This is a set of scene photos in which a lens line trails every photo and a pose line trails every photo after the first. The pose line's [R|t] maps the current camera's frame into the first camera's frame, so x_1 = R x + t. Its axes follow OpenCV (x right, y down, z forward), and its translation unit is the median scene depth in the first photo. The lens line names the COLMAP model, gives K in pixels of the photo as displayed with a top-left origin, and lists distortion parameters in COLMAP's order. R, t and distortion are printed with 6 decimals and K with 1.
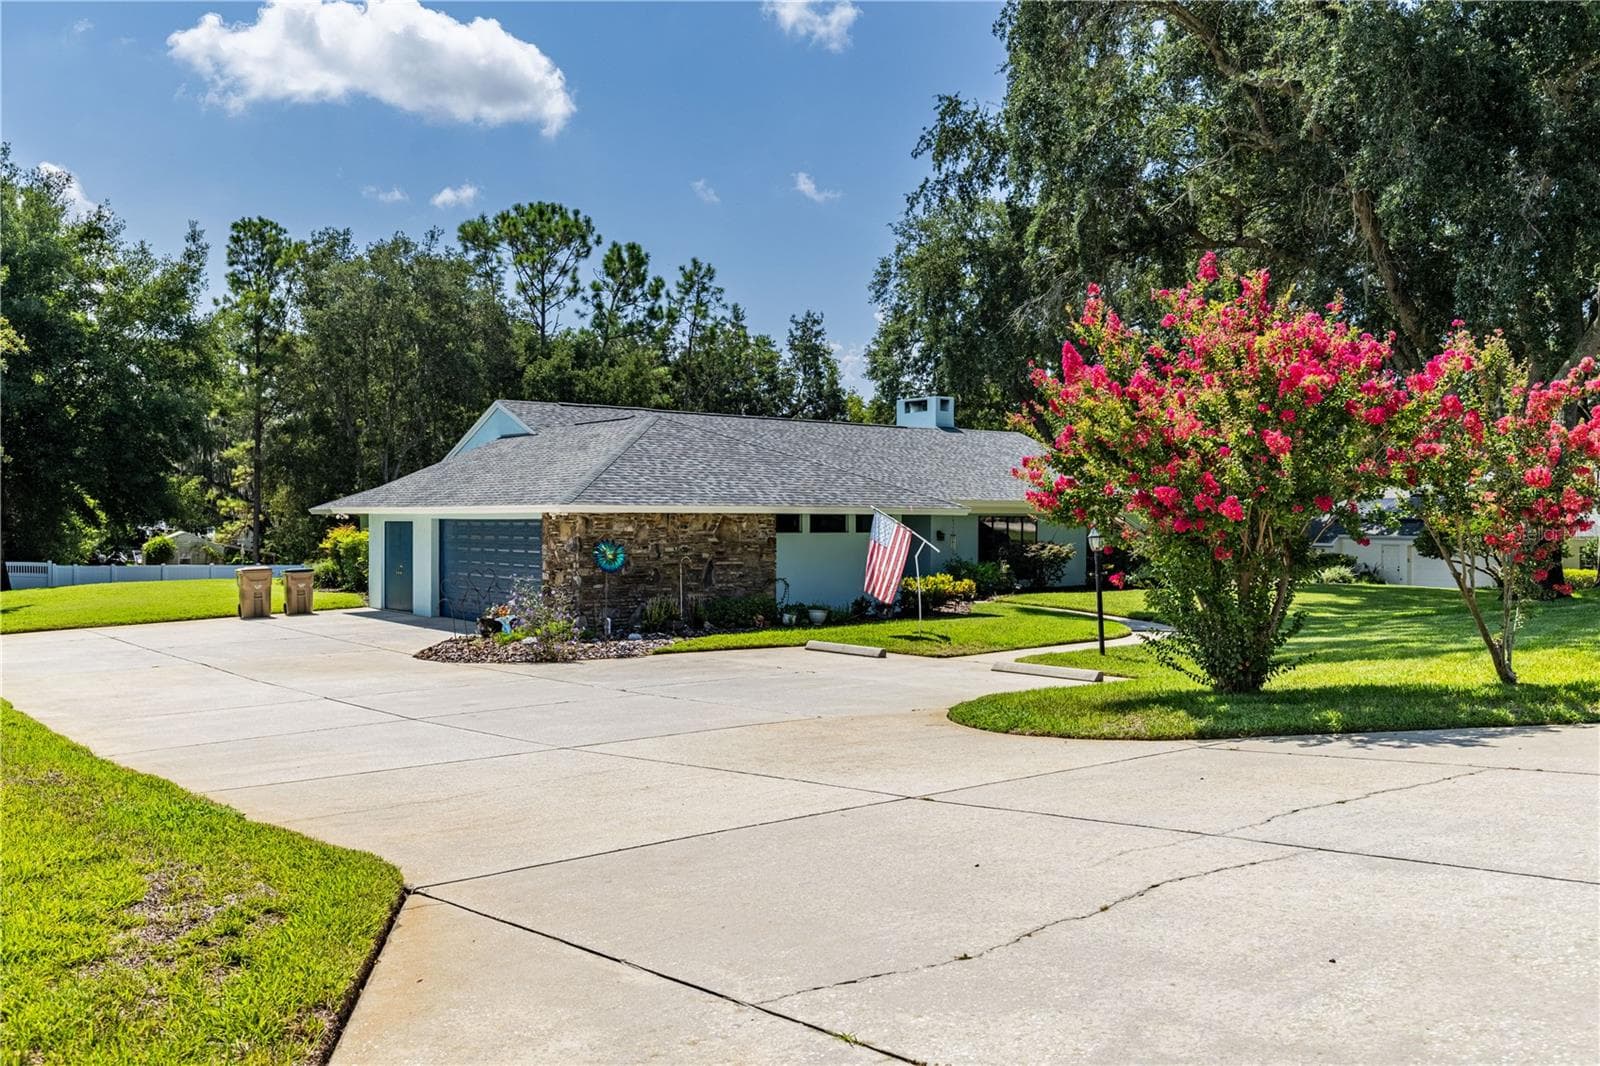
lens RADIAL K [[1301.0, 0, 799.8], [0, 1301.0, 544.6], [0, 0, 1]] dist [0.000338, 0.007511]
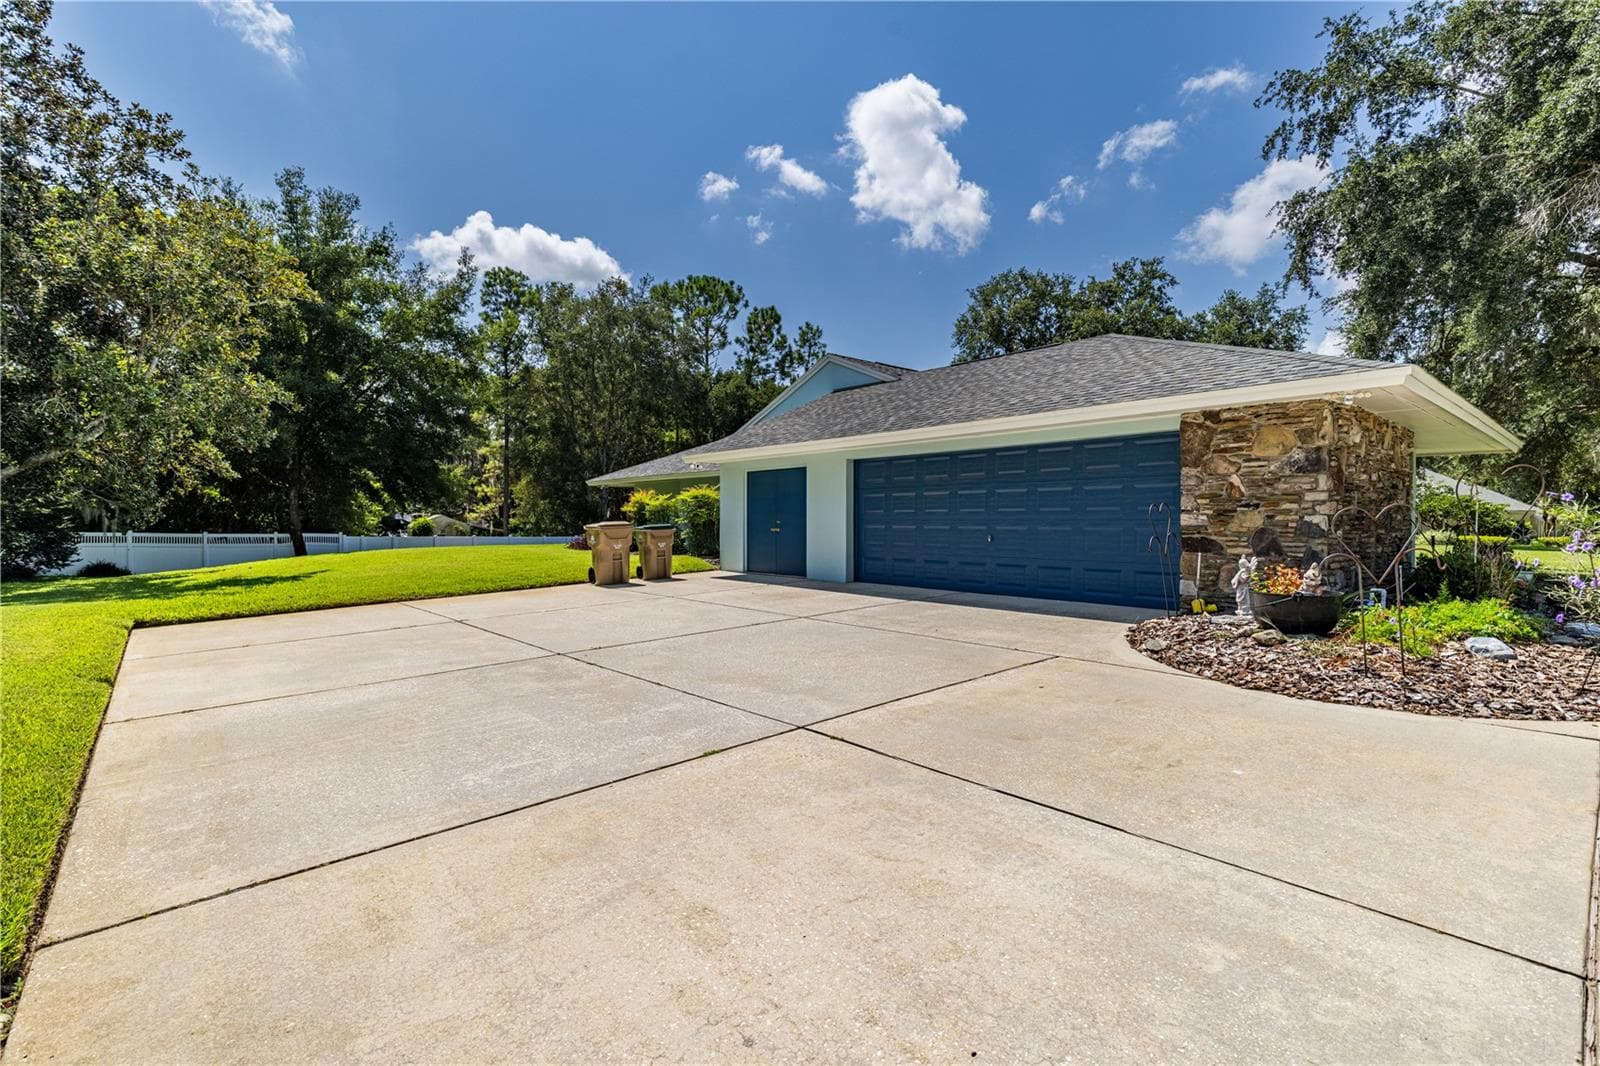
lens RADIAL K [[710.1, 0, 800.0], [0, 710.1, 533.0], [0, 0, 1]] dist [-0.000503, -0.000241]
pose [[0.998342, -0.003718, 0.057440, -0.194591], [0.003723, 0.999993, 0.000025, 0.014640], [-0.057439, 0.000189, 0.998349, 0.328162]]
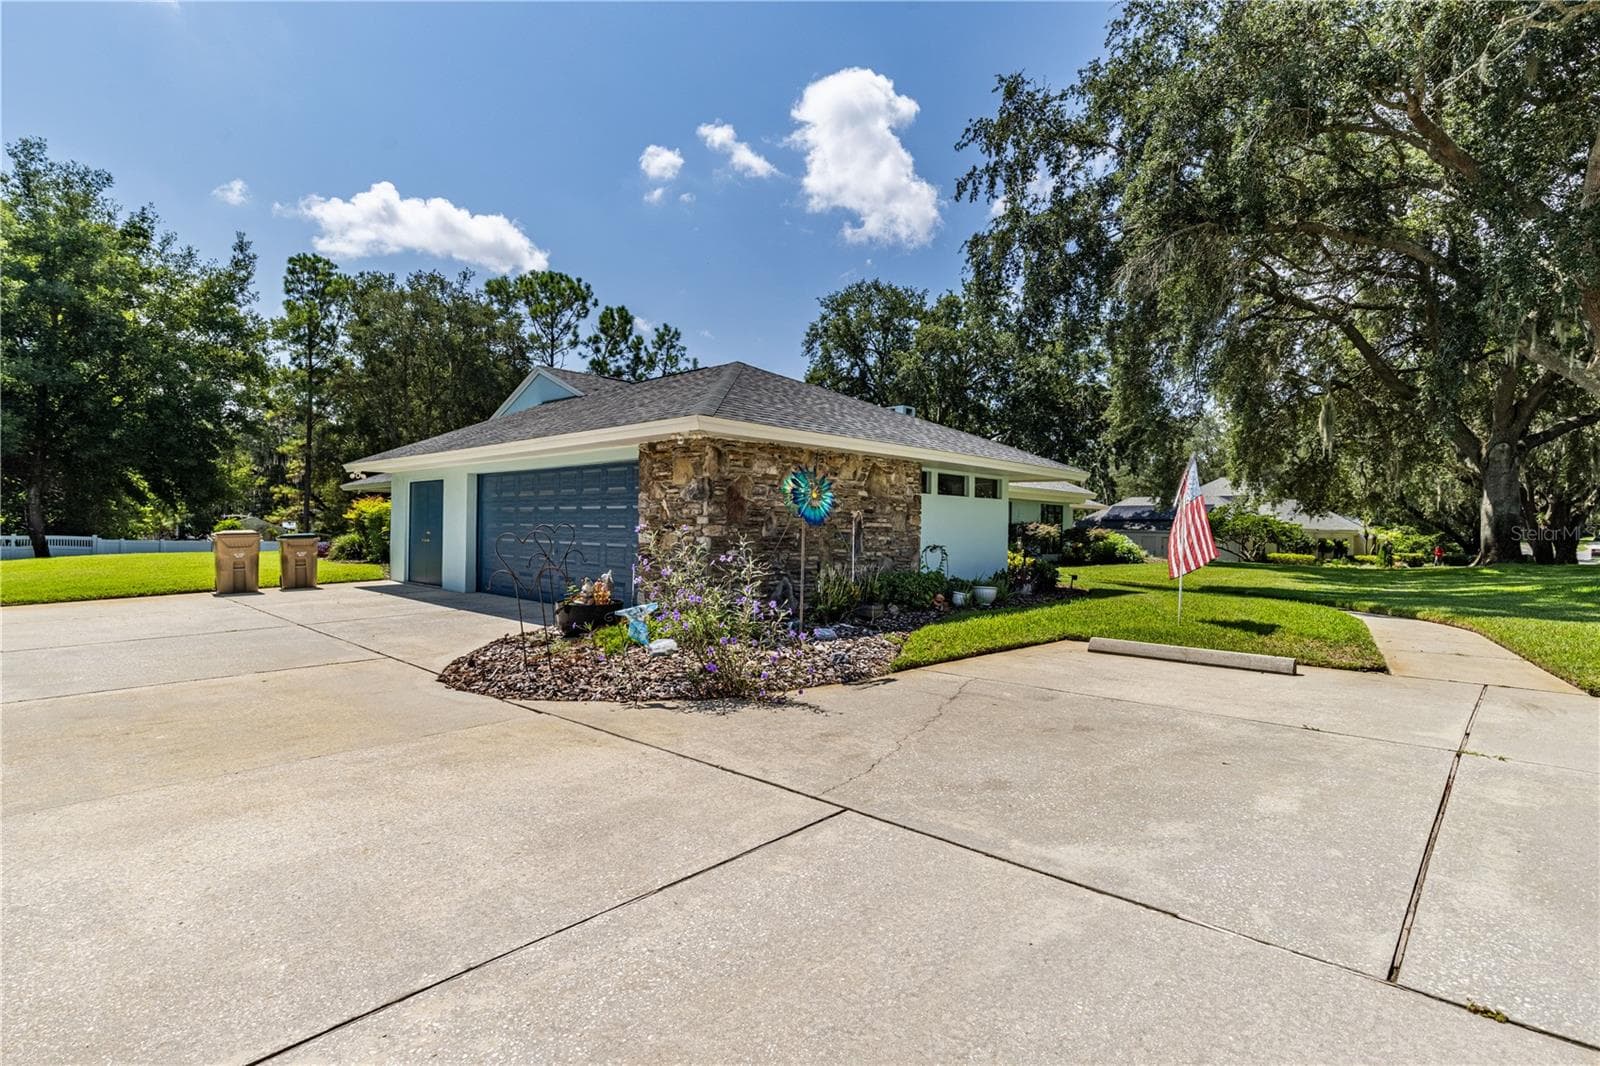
lens RADIAL K [[750.6, 0, 800.0], [0, 750.6, 533.0], [0, 0, 1]] dist [0.002198, 0.000667]
pose [[0.988431, 0.011367, 0.151243, -0.084050], [-0.009740, 0.999887, -0.011494, 0.012266], [-0.151356, 0.009888, 0.988430, 0.286260]]
